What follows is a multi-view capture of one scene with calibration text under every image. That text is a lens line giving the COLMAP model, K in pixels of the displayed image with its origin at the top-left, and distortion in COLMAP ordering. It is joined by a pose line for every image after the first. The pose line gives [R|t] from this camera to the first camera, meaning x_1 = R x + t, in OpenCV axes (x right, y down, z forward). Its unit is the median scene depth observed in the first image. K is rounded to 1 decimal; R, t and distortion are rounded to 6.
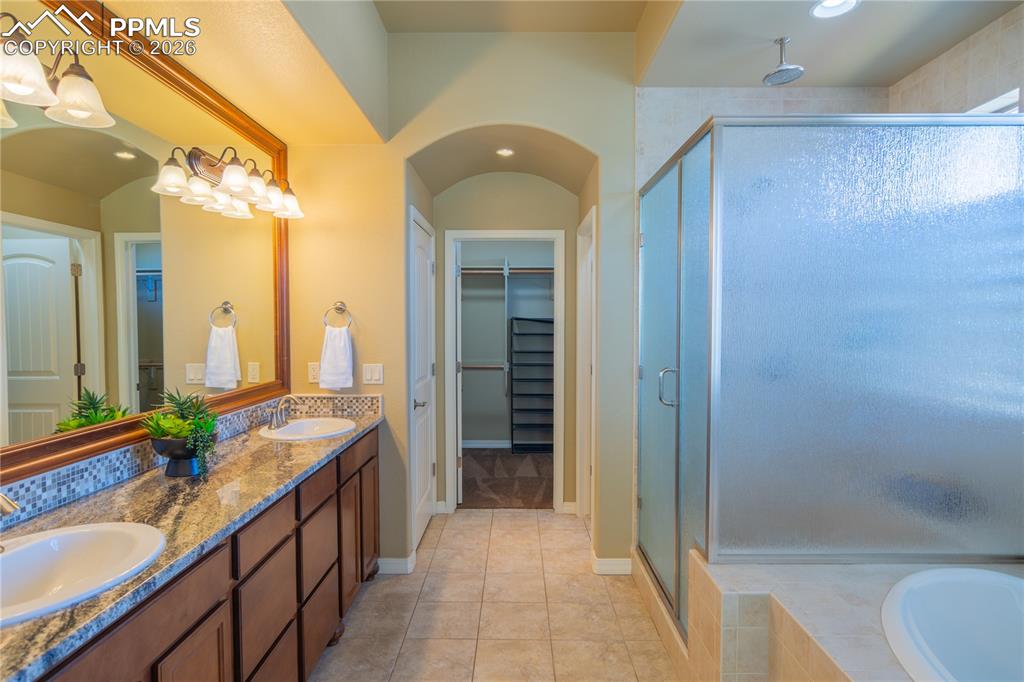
lens RADIAL K [[555.8, 0, 515.1], [0, 555.8, 343.1], [0, 0, 1]] dist [-0.009800, 0.007832]
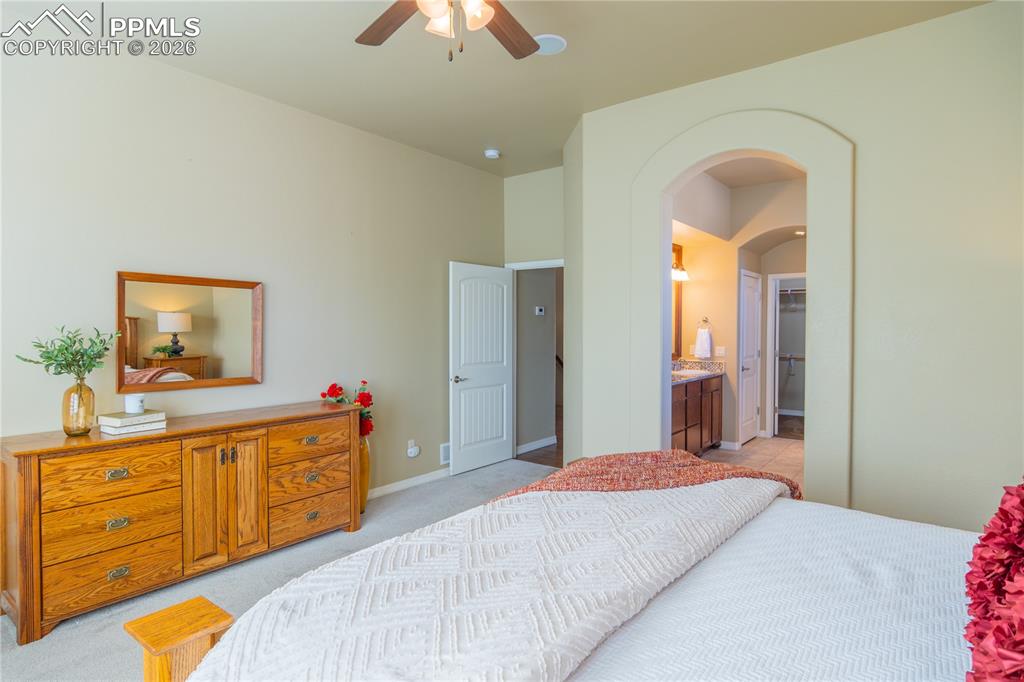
lens RADIAL K [[555.8, 0, 504.7], [0, 555.8, 345.0], [0, 0, 1]] dist [-0.009800, 0.007832]
pose [[0.784040, 0.017638, -0.620460, 0.411176], [-0.023351, 0.999727, -0.001088, 0.053375], [0.620272, 0.015342, 0.784237, -1.162705]]
